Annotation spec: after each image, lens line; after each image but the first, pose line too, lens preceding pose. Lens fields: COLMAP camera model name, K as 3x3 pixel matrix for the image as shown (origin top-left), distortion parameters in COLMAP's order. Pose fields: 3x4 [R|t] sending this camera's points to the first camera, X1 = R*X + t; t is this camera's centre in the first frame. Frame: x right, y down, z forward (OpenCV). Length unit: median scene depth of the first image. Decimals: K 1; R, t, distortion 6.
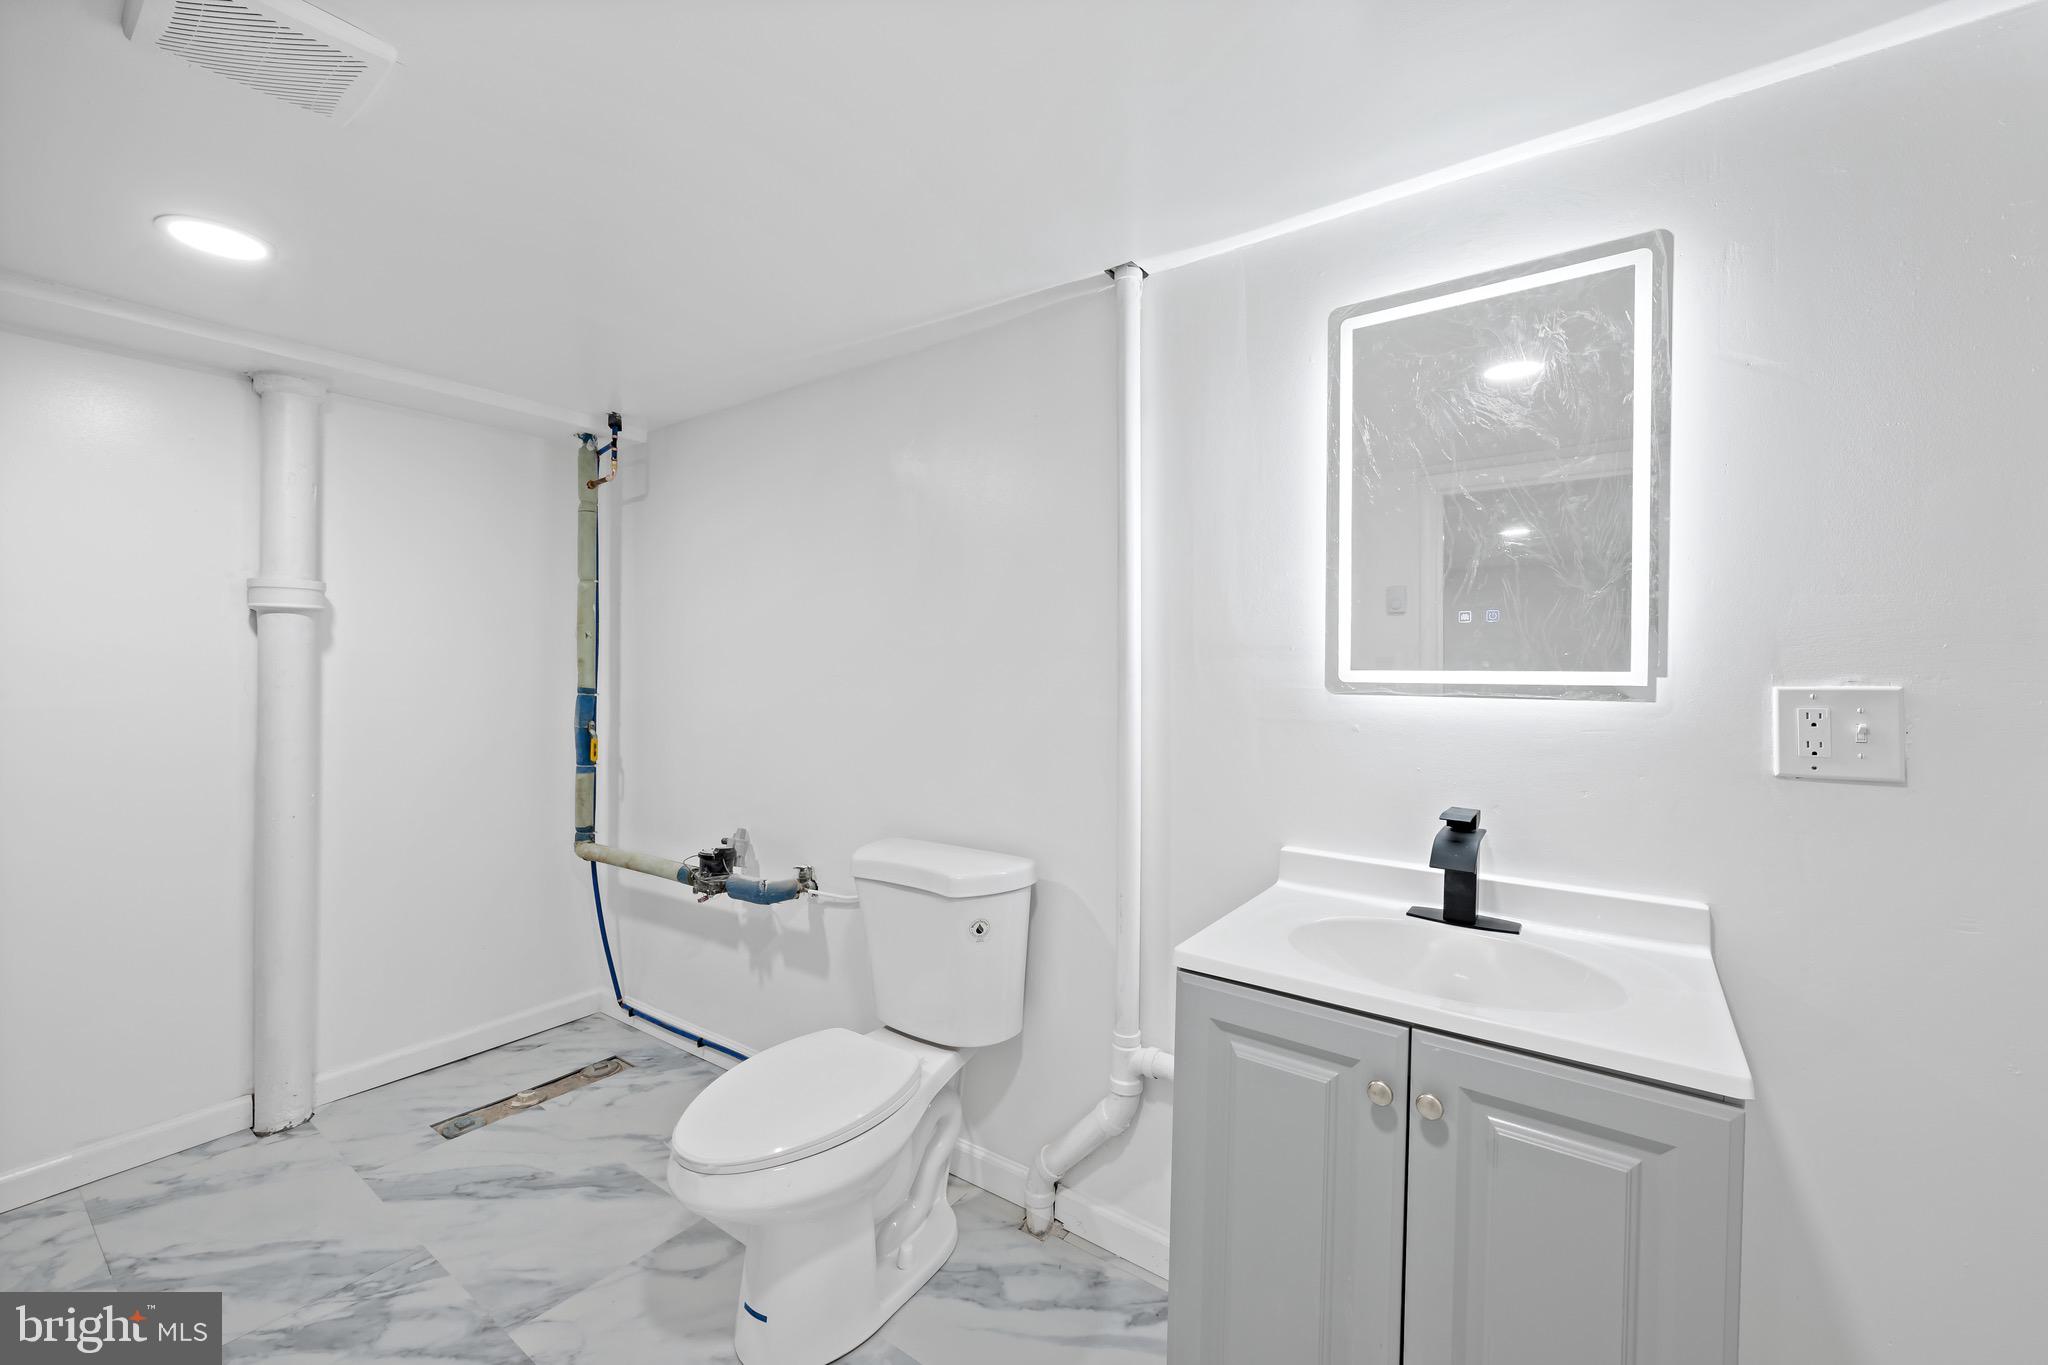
lens RADIAL K [[822.6, 0, 1028.7], [0, 822.6, 671.8], [0, 0, 1]] dist [-0.001402, 0.000419]
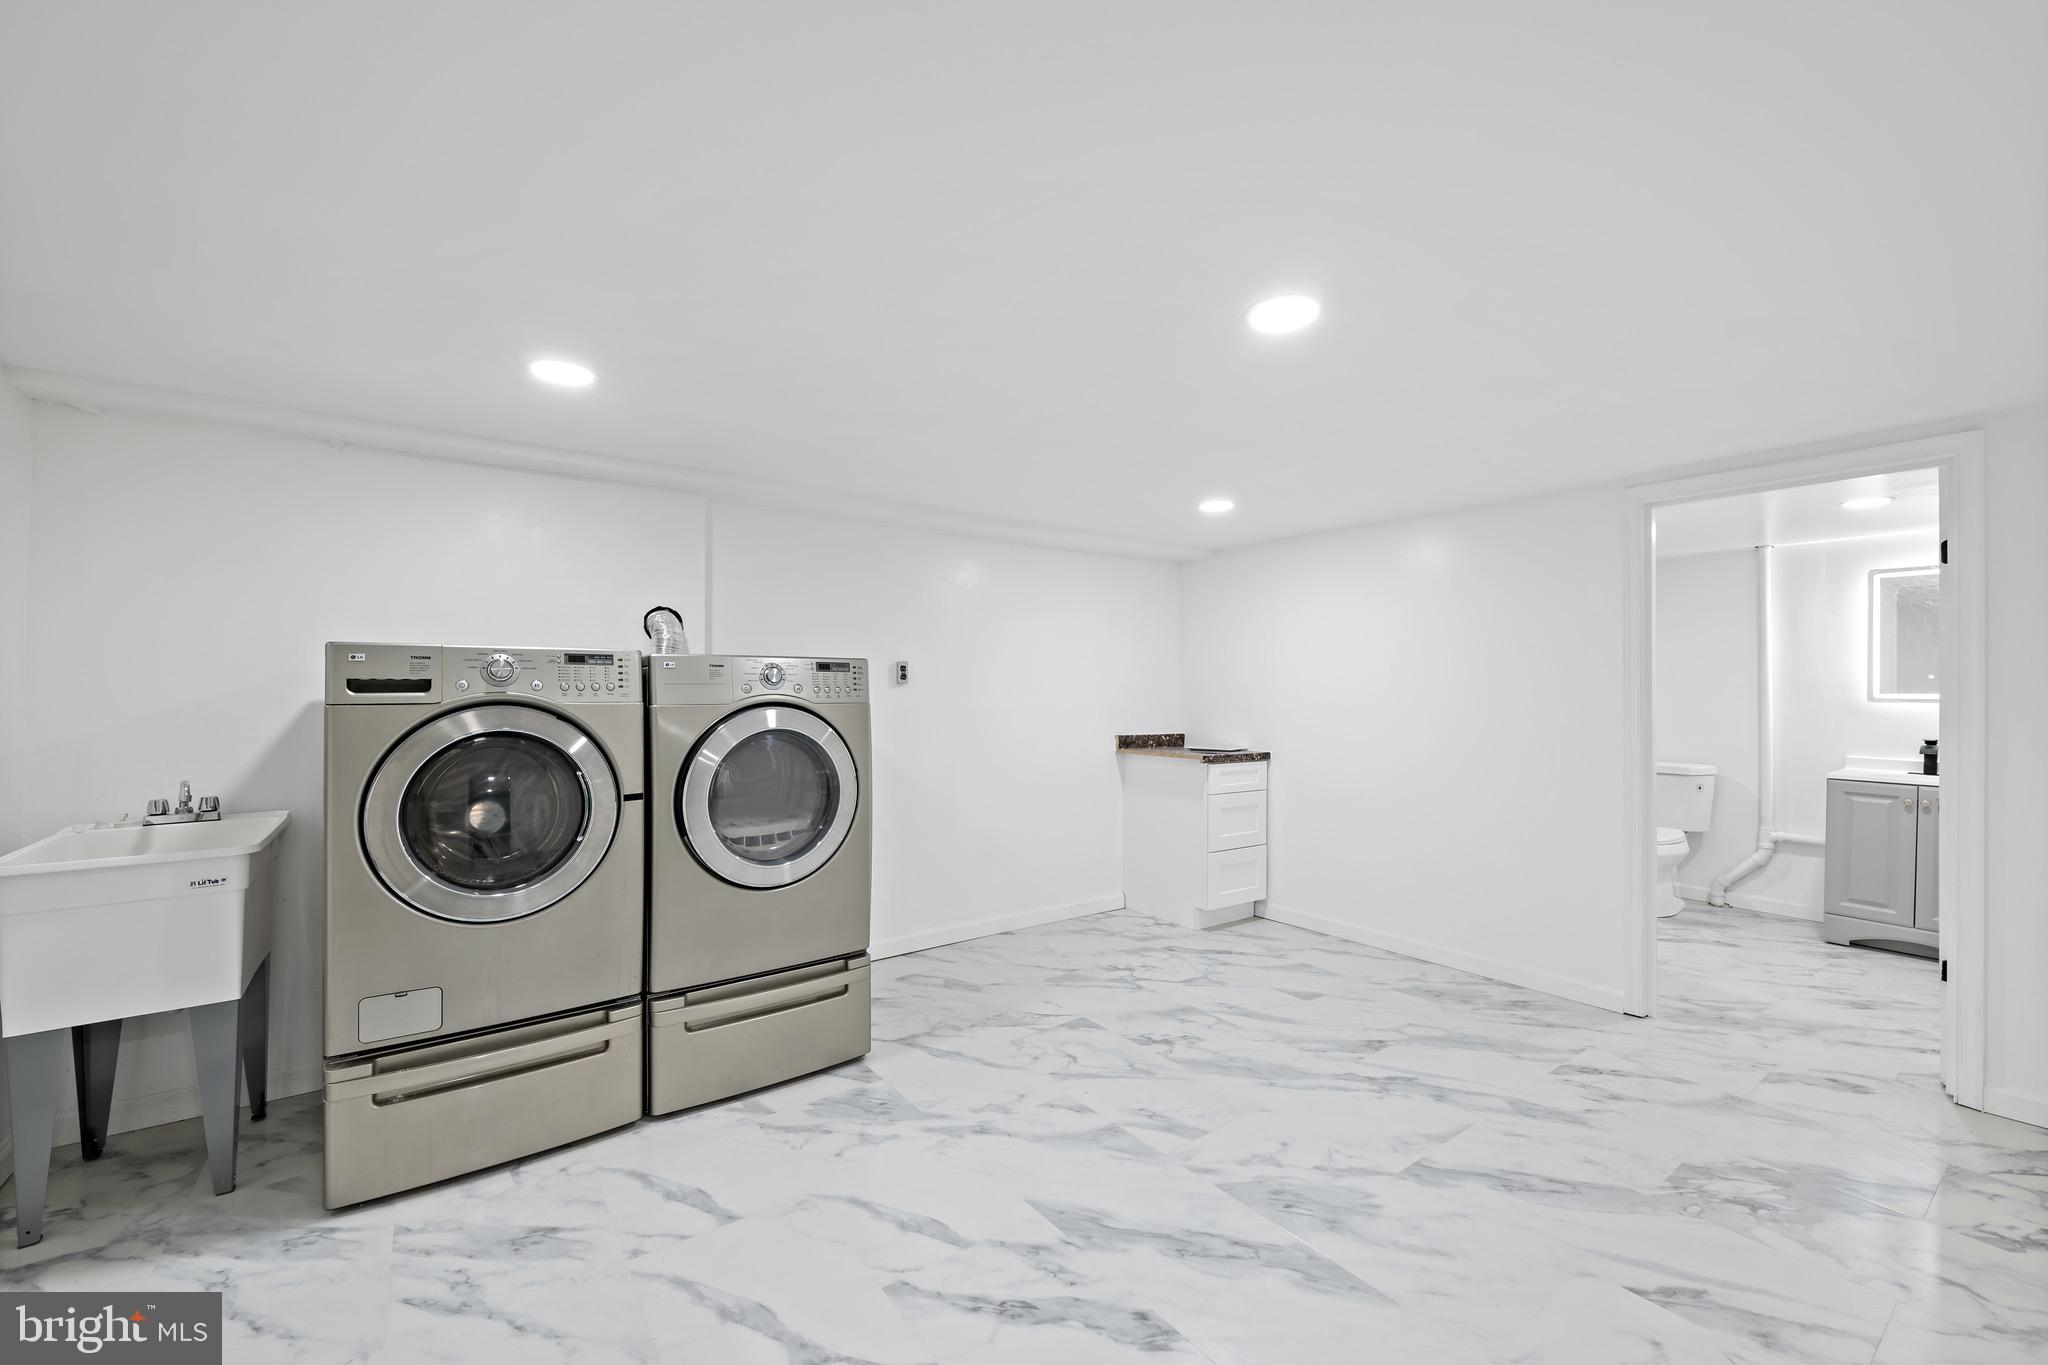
lens RADIAL K [[822.6, 0, 1024.3], [0, 822.6, 695.8], [0, 0, 1]] dist [-0.001402, 0.000419]
pose [[0.953813, -0.001352, -0.300397, -1.537817], [0.001889, 0.999997, 0.001498, -0.005296], [0.300394, -0.001997, 0.953813, -2.547730]]
